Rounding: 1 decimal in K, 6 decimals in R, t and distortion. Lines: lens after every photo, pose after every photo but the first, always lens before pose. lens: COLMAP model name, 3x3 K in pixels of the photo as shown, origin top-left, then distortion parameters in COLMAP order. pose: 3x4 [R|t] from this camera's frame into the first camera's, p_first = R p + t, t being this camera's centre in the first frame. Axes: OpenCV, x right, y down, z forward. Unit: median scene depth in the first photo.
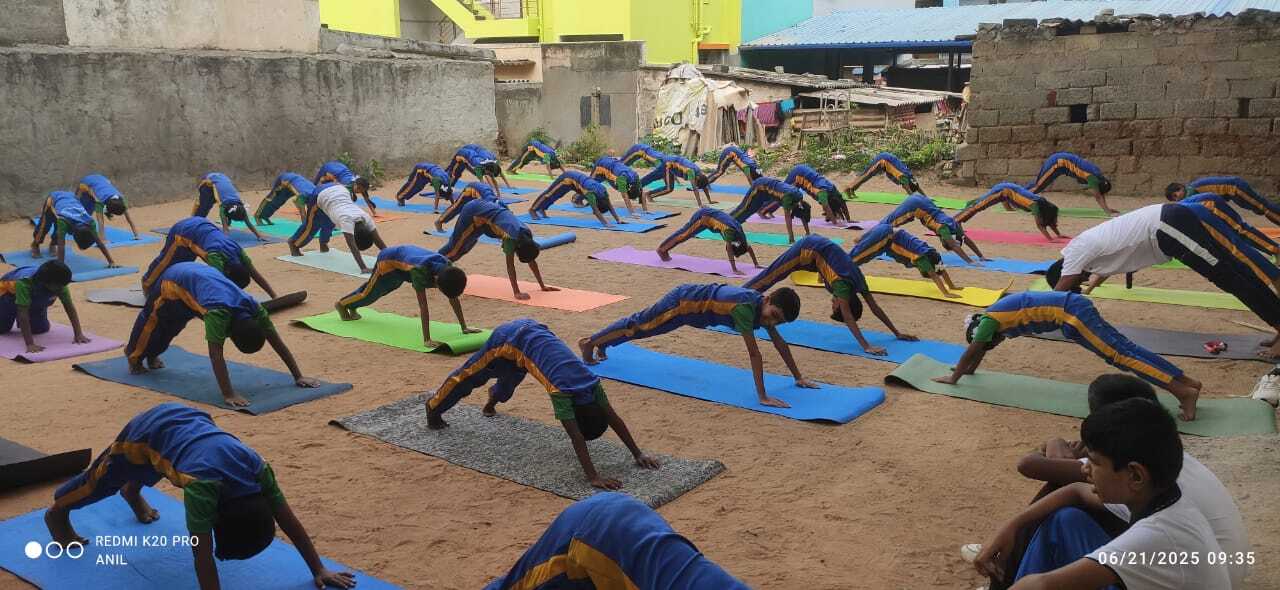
lens RADIAL K [[950.1, 0, 641.9], [0, 950.1, 297.3], [0, 0, 1]] dist [0.030663, -0.034300]
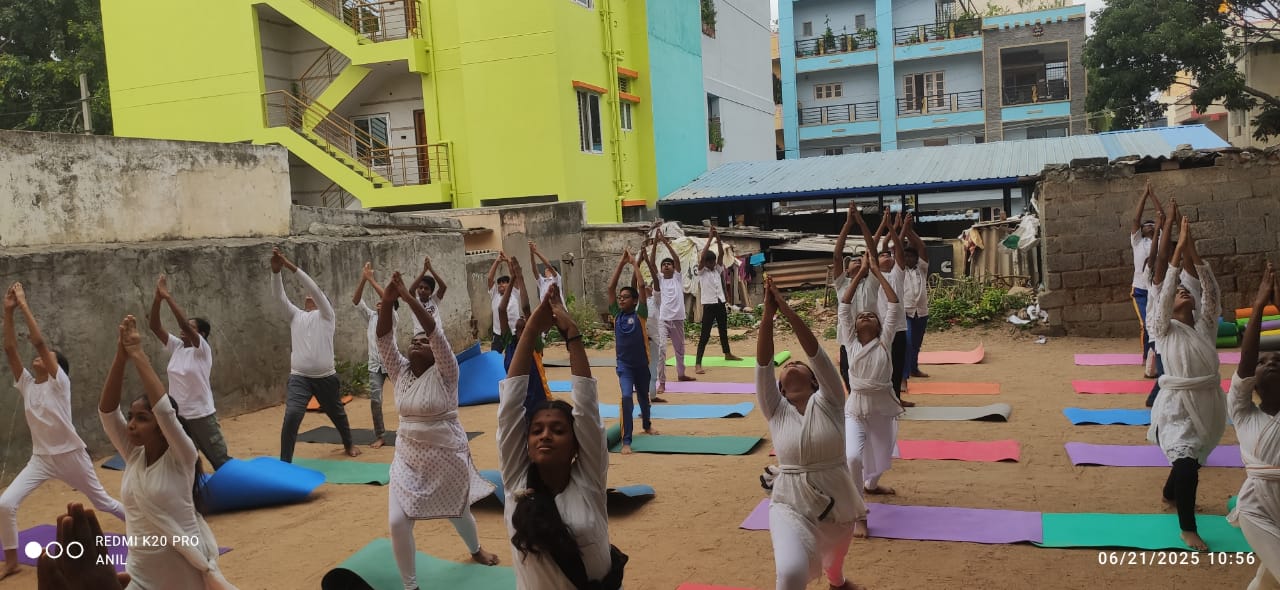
lens RADIAL K [[950.1, 0, 641.6], [0, 950.1, 294.2], [0, 0, 1]] dist [0.030663, -0.034300]
pose [[0.975087, -0.070575, 0.210297, -0.238686], [0.103413, 0.983340, -0.149494, -0.060325], [-0.196243, 0.167517, 0.966140, 0.186782]]
